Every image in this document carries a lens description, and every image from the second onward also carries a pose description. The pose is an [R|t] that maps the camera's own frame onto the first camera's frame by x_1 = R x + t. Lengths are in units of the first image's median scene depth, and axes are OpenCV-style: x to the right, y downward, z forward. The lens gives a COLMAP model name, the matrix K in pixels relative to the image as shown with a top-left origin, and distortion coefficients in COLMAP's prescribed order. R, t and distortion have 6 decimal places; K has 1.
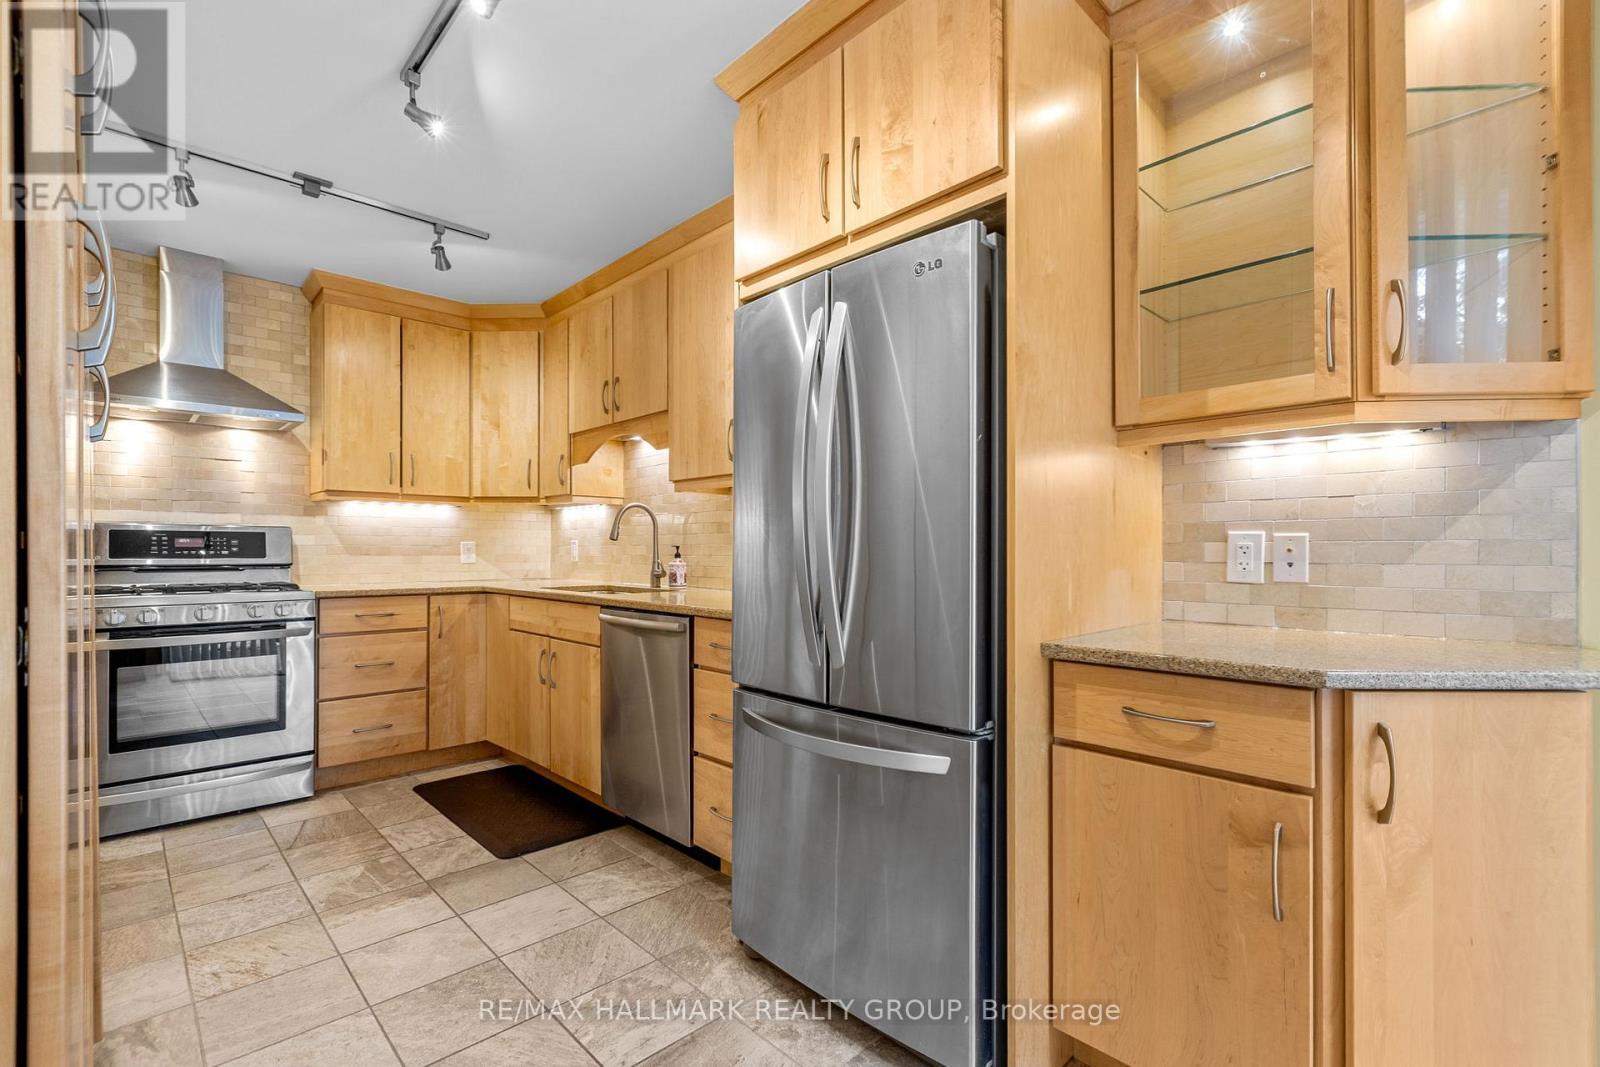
lens RADIAL K [[727.8, 0, 797.7], [0, 727.8, 545.6], [0, 0, 1]] dist [0.000095, -0.000160]
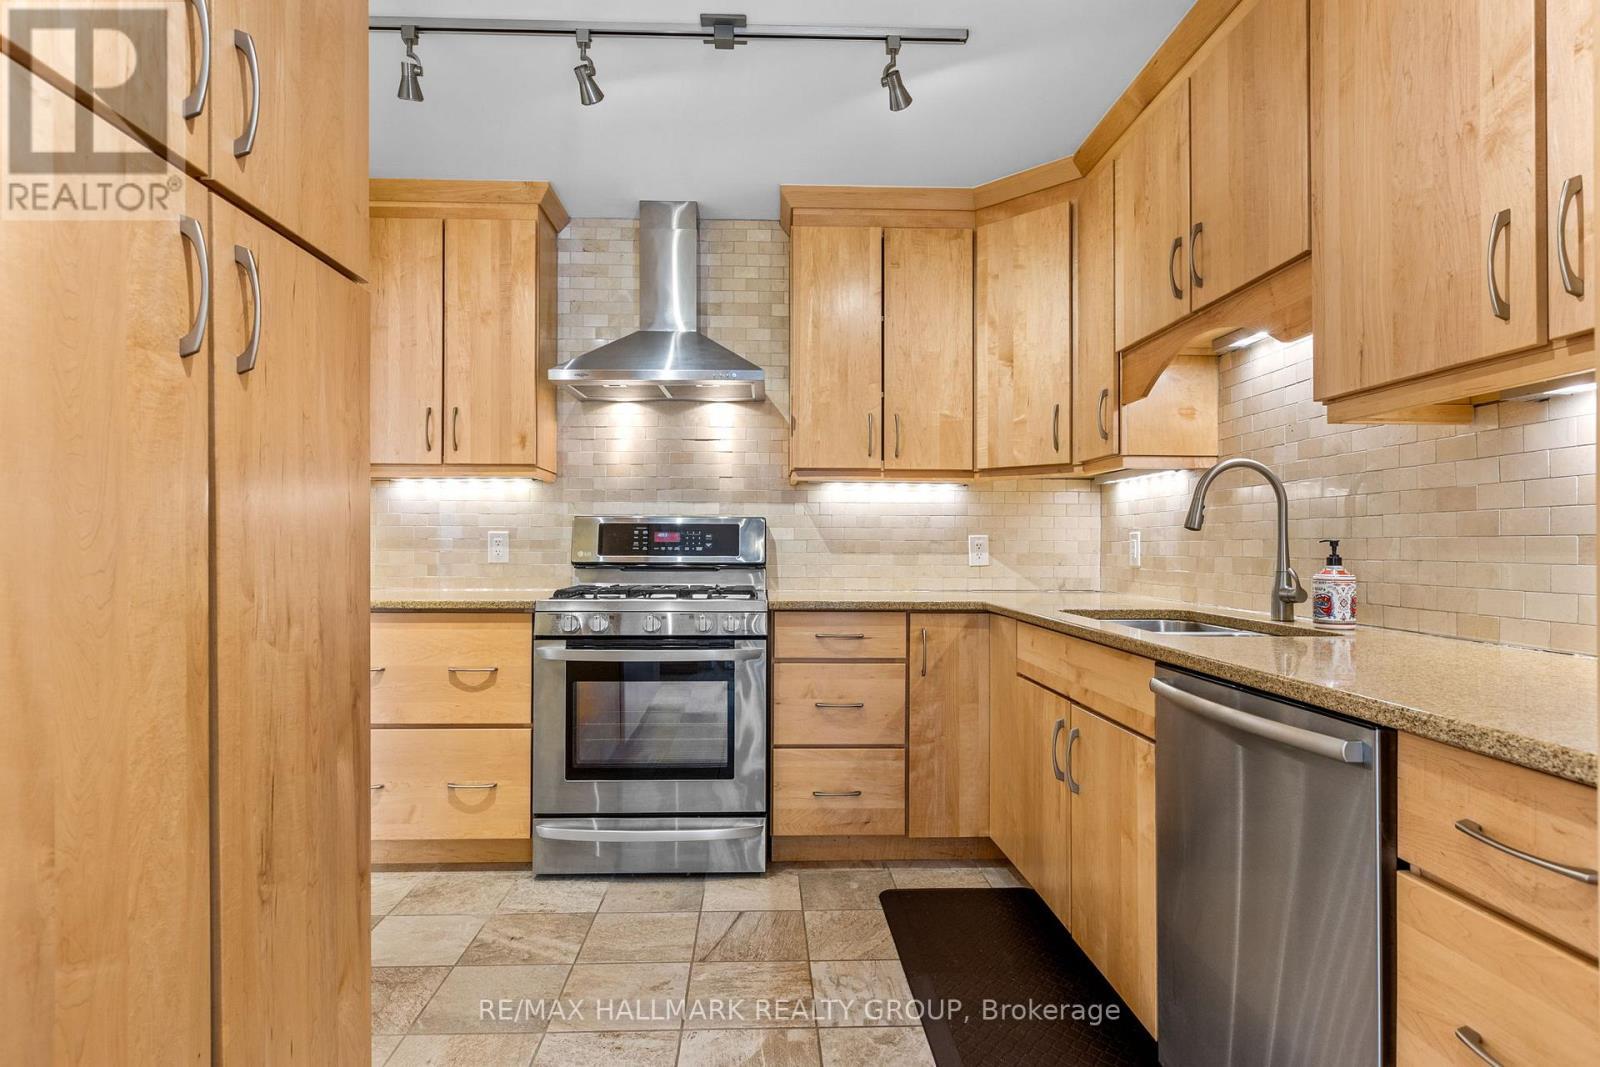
lens RADIAL K [[847.1, 0, 777.6], [0, 847.1, 537.7], [0, 0, 1]] dist [-0.001000, -0.000005]
pose [[0.741623, -0.003344, -0.670809, -0.062588], [0.000399, 0.999990, -0.004545, 0.000978], [0.670817, 0.003103, 0.741616, 0.337994]]
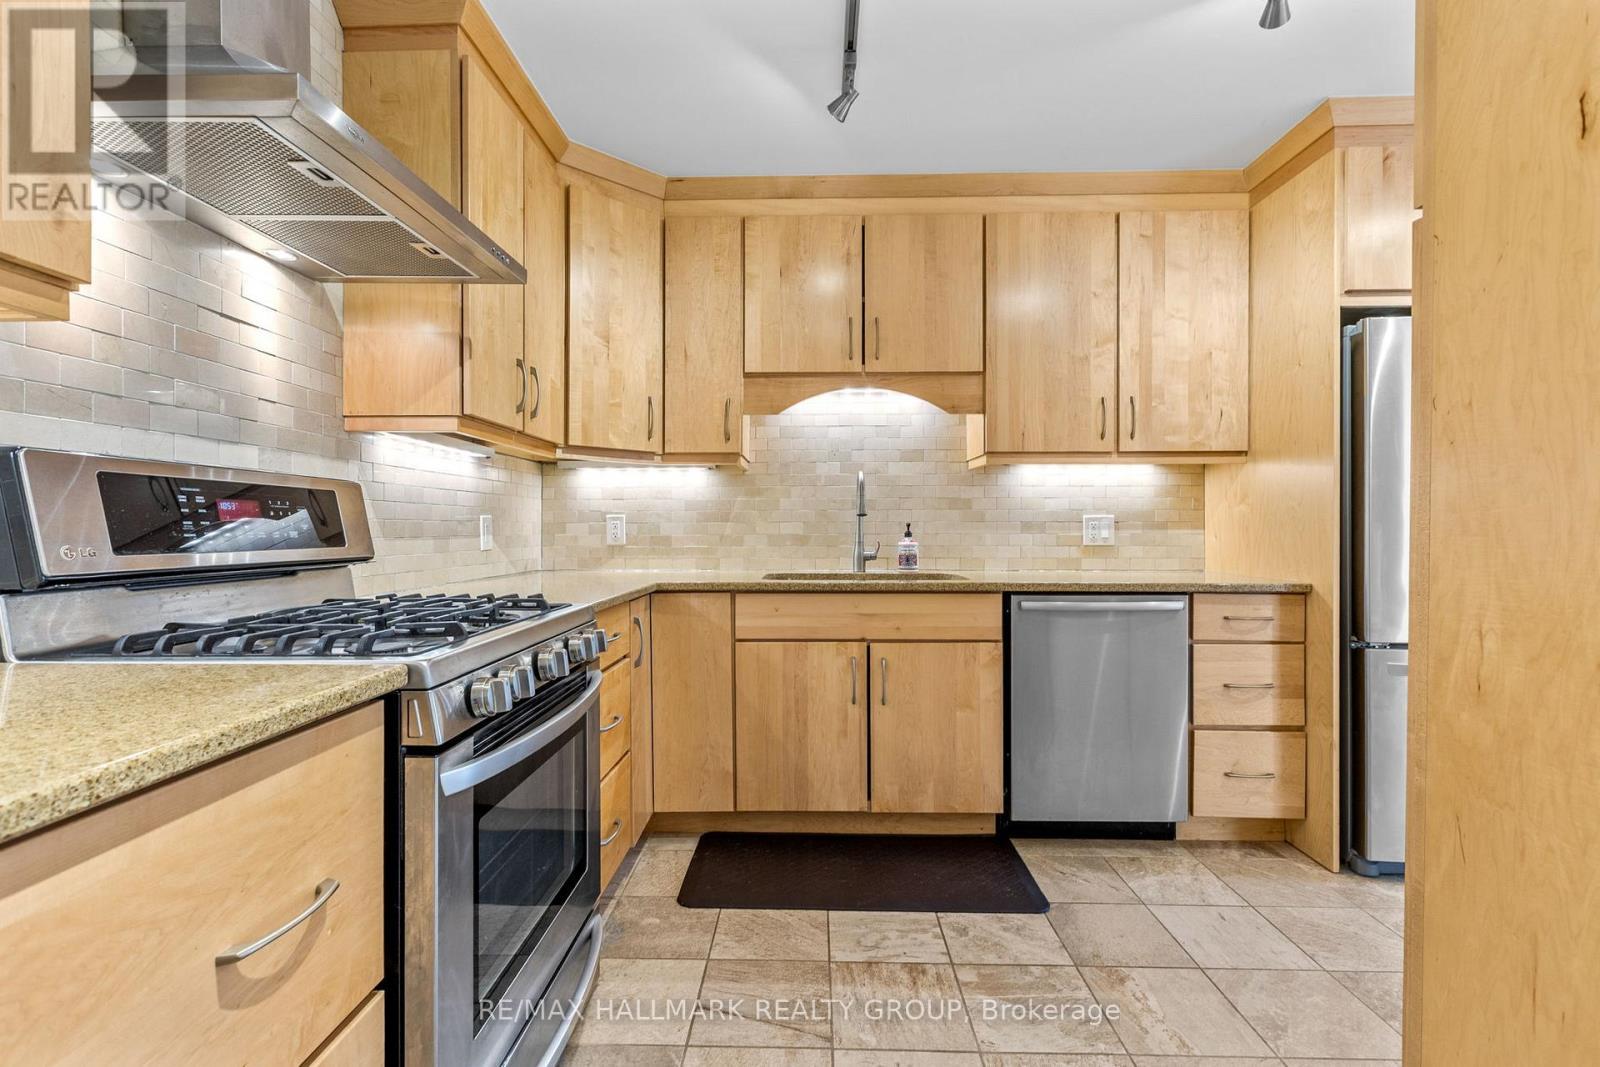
lens RADIAL K [[727.7, 0, 800.0], [0, 727.7, 533.5], [0, 0, 1]] dist [-0.000517, 0.000032]
pose [[0.708789, -0.006530, 0.705390, -0.892419], [-0.002560, 0.999927, 0.011829, 0.002675], [-0.705416, -0.010190, 0.708721, 0.480848]]
